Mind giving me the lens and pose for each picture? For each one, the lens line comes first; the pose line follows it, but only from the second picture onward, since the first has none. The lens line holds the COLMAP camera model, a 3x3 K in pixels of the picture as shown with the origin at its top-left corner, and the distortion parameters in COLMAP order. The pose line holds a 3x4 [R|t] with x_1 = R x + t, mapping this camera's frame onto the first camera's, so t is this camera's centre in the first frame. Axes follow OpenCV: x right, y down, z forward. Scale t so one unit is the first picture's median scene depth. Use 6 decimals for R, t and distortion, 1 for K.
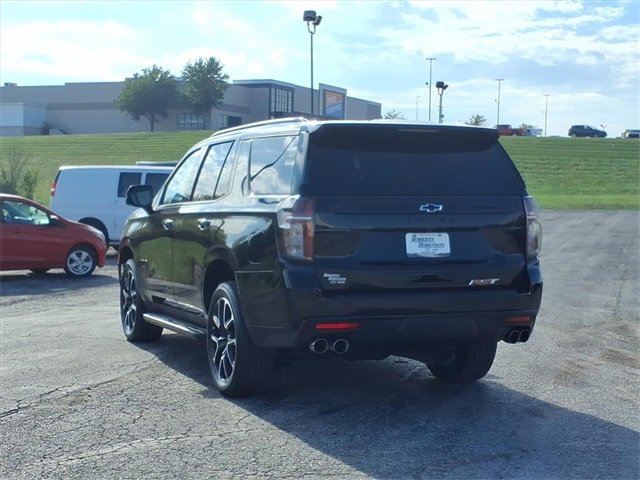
lens RADIAL K [[1065.4, 0, 318.3], [0, 1065.4, 241.0], [0, 0, 1]] dist [0.301453, -1.100452]
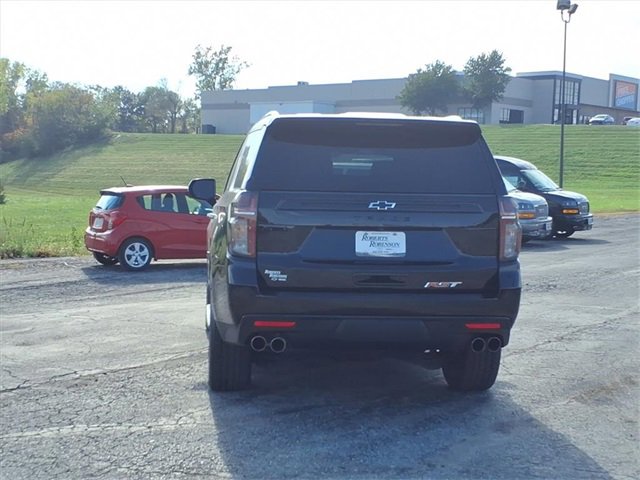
lens RADIAL K [[1059.6, 0, 318.0], [0, 1059.6, 240.3], [0, 0, 1]] dist [0.351804, -1.477825]
pose [[0.961410, 0.025994, -0.273890, 0.286084], [-0.024755, 0.999662, 0.007977, -0.005456], [0.274005, -0.000889, 0.961728, 0.064016]]
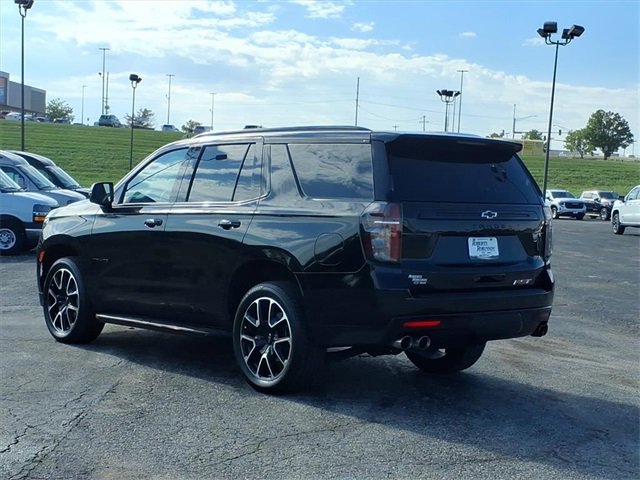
lens RADIAL K [[1065.4, 0, 318.3], [0, 1065.4, 241.0], [0, 0, 1]] dist [0.301453, -1.100452]
pose [[0.946458, 0.008325, 0.322721, -0.379827], [-0.010180, 0.999940, 0.004059, -0.005947], [-0.322668, -0.007127, 0.946485, 0.016994]]
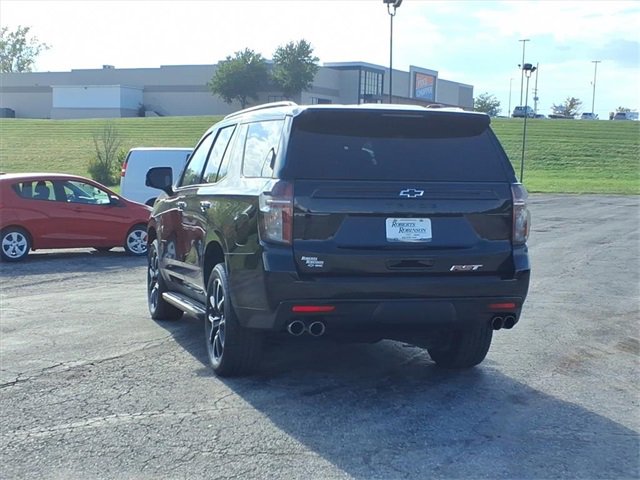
lens RADIAL K [[1059.6, 0, 318.0], [0, 1059.6, 240.3], [0, 0, 1]] dist [0.351804, -1.477825]
pose [[0.995953, 0.016228, -0.088403, 0.097926], [-0.014834, 0.999755, 0.016408, -0.001685], [0.088647, -0.015030, 0.995950, -0.001768]]
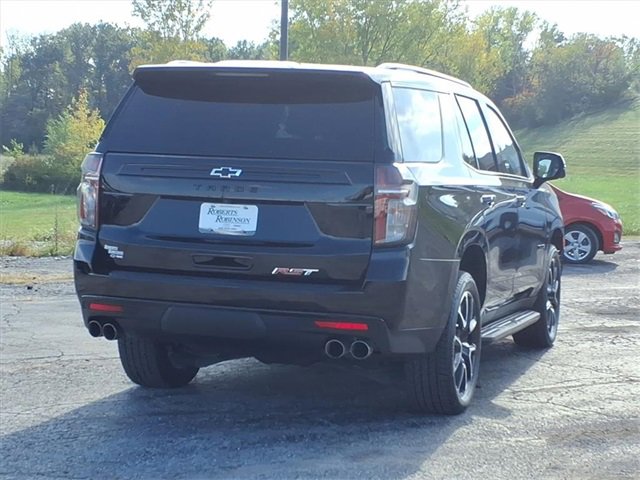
lens RADIAL K [[1329.5, 0, 320.9], [0, 1329.5, 239.1], [0, 0, 1]] dist [0.346976, -0.311647]
pose [[0.754930, 0.062095, -0.652859, 0.742537], [-0.054978, 0.997995, 0.031348, -0.015152], [0.653496, 0.012228, 0.756831, 0.273543]]
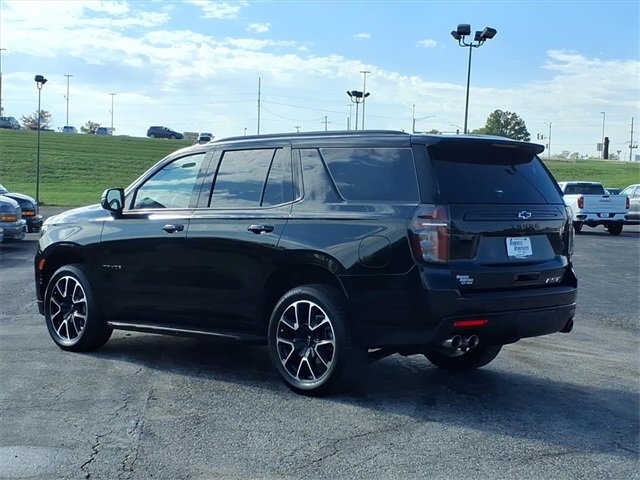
lens RADIAL K [[1059.6, 0, 318.0], [0, 1059.6, 240.3], [0, 0, 1]] dist [0.351804, -1.477825]
pose [[0.910833, -0.009114, 0.412674, -0.512780], [0.008386, 0.999958, 0.003574, -0.009413], [-0.412689, 0.000205, 0.910872, 0.058694]]
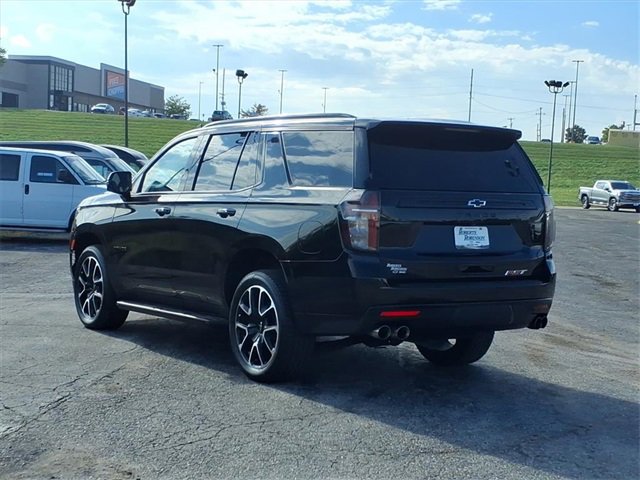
lens RADIAL K [[1065.4, 0, 318.3], [0, 1065.4, 241.0], [0, 0, 1]] dist [0.301453, -1.100452]
pose [[0.976169, 0.012908, 0.216626, -0.259058], [-0.015642, 0.999818, 0.010913, -0.002194], [-0.216446, -0.014041, 0.976194, -0.012609]]
